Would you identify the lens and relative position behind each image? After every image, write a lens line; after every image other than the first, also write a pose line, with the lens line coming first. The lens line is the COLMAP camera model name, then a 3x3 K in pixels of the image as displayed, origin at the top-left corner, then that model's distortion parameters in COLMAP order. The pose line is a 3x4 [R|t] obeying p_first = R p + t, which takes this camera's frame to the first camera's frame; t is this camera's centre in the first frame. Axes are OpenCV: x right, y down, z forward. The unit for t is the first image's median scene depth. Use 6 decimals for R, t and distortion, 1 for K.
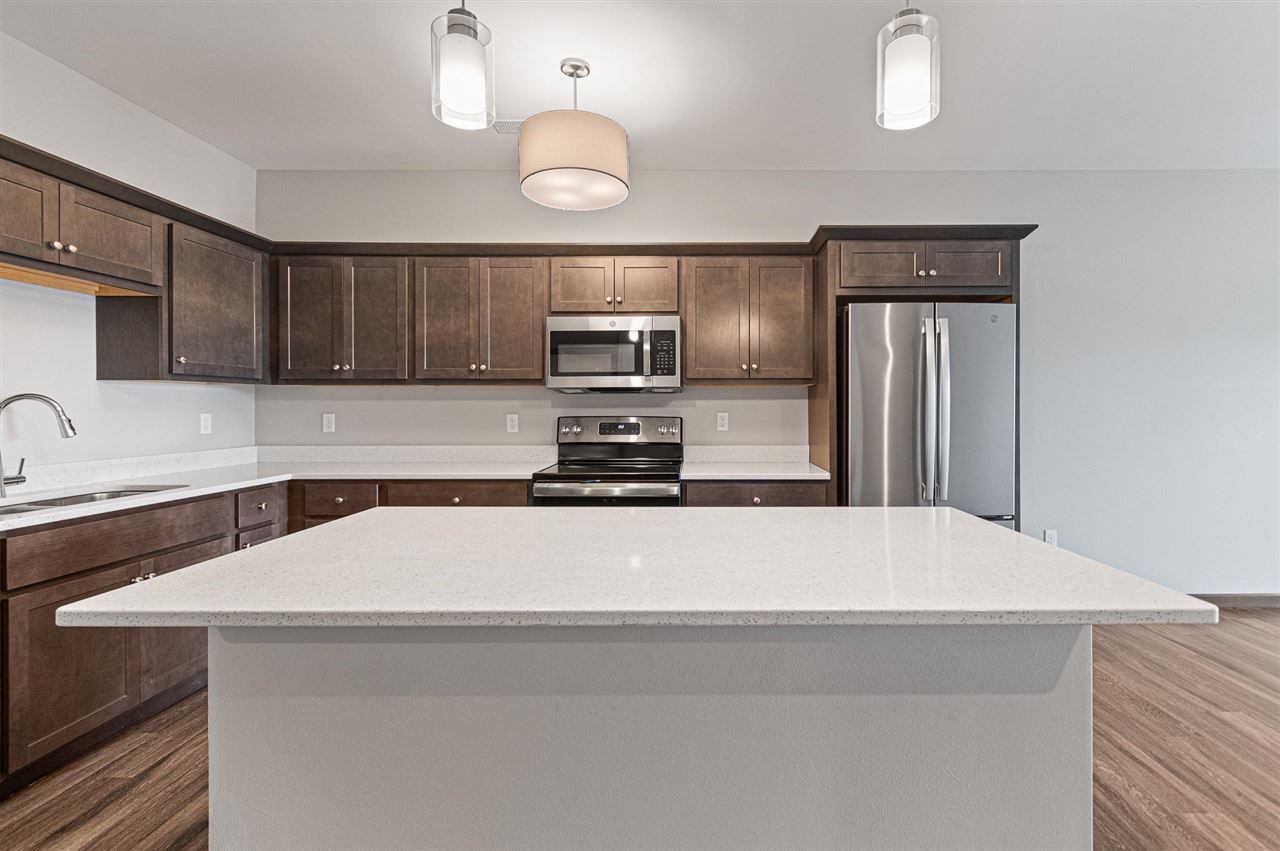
lens RADIAL K [[575.9, 0, 623.1], [0, 575.9, 407.9], [0, 0, 1]] dist [-0.002631, -0.000307]
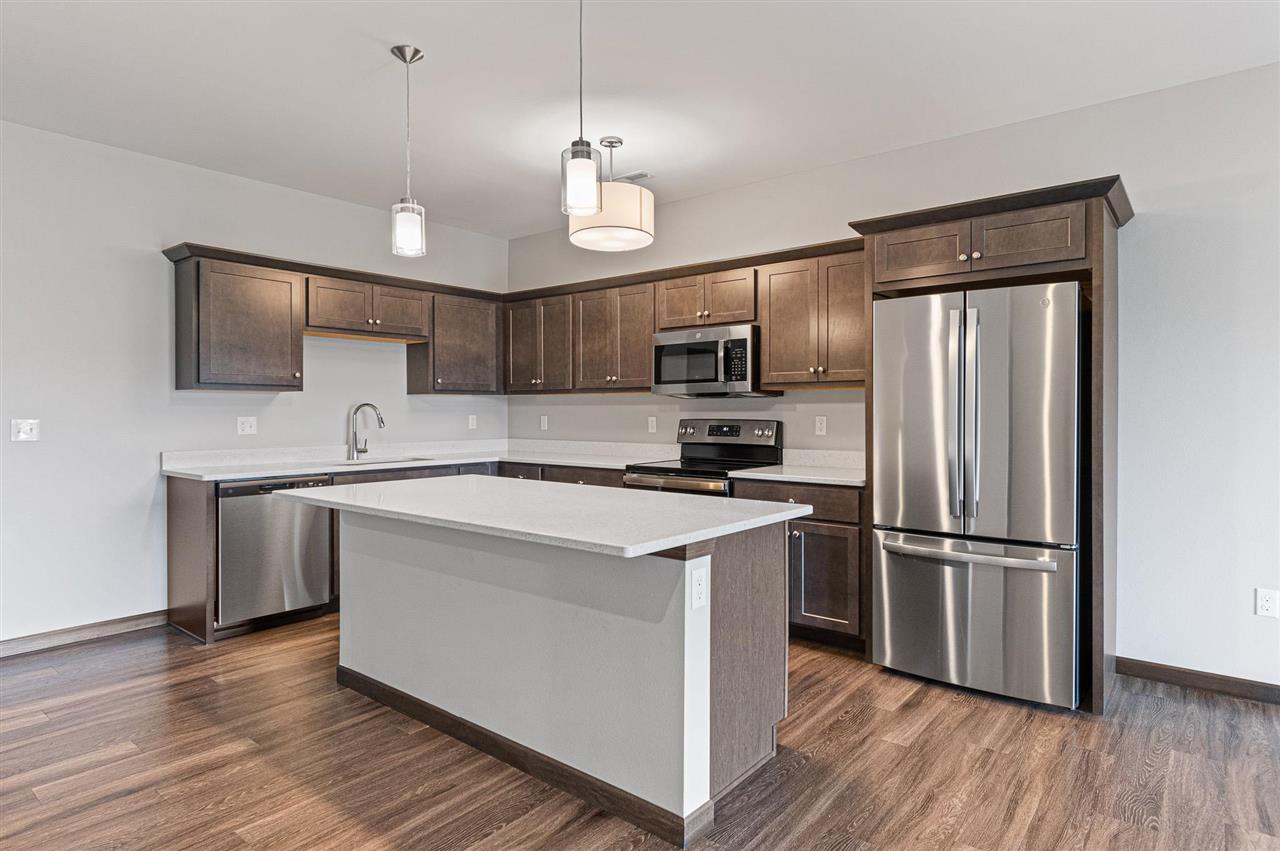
lens RADIAL K [[695.5, 0, 644.2], [0, 695.5, 421.3], [0, 0, 1]] dist [-0.006208, -0.000326]
pose [[0.779319, 0.009081, -0.626562, 0.743811], [-0.000774, 0.999908, 0.013531, 0.001181], [0.626627, -0.010060, 0.779254, -0.118844]]
